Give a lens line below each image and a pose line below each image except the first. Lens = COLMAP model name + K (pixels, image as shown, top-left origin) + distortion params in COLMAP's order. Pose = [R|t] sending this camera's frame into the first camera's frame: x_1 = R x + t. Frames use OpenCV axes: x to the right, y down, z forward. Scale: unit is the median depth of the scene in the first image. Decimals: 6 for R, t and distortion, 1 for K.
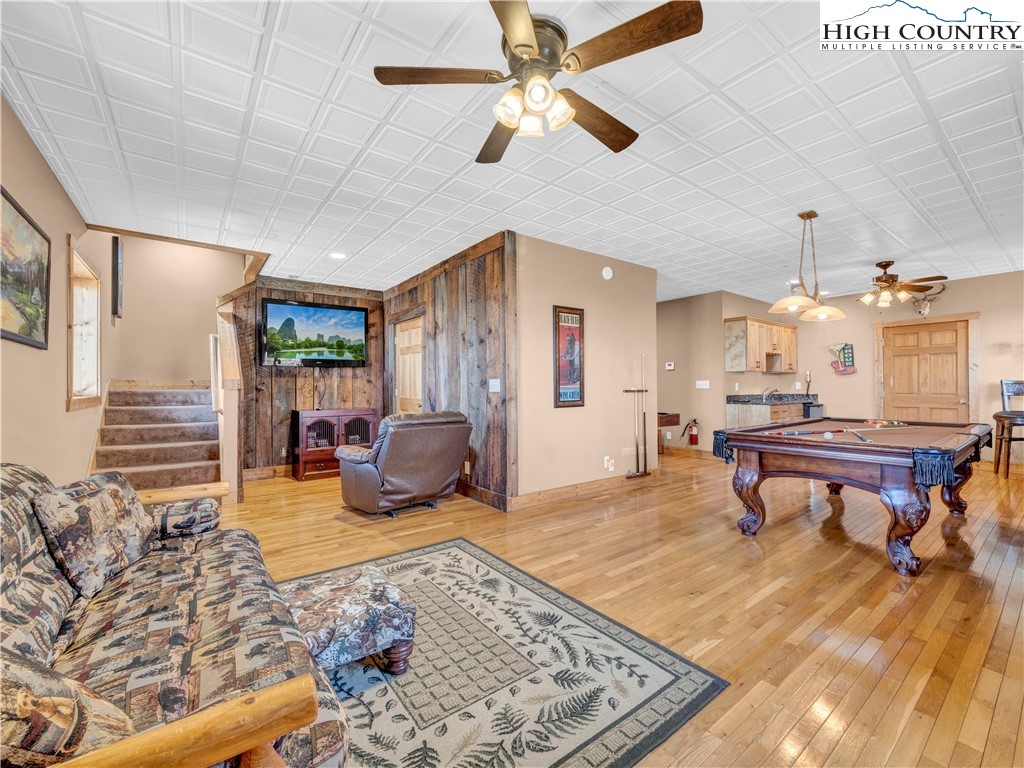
lens RADIAL K [[436.1, 0, 513.8], [0, 436.1, 384.9], [0, 0, 1]] dist [0.002085, -0.000005]
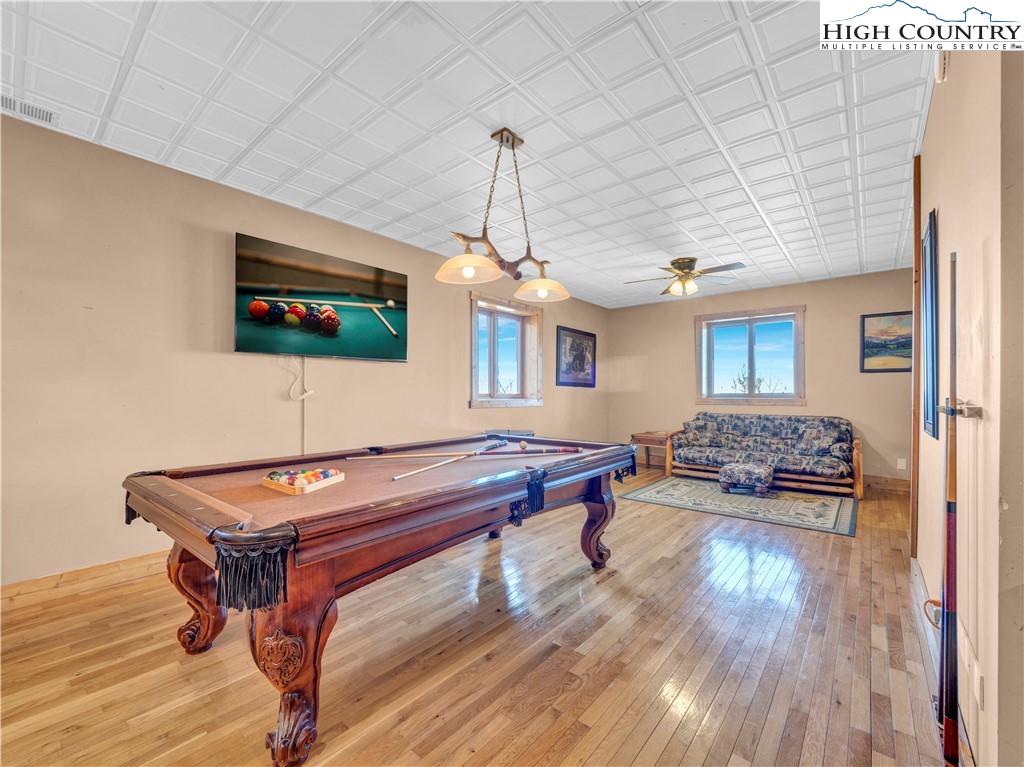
lens RADIAL K [[436.1, 0, 511.7], [0, 436.1, 388.7], [0, 0, 1]] dist [0.002085, -0.000005]
pose [[-0.974053, 0.002182, -0.226310, 1.191970], [0.004078, 0.999960, -0.007911, -0.002809], [0.226284, -0.008629, -0.974023, 2.384124]]
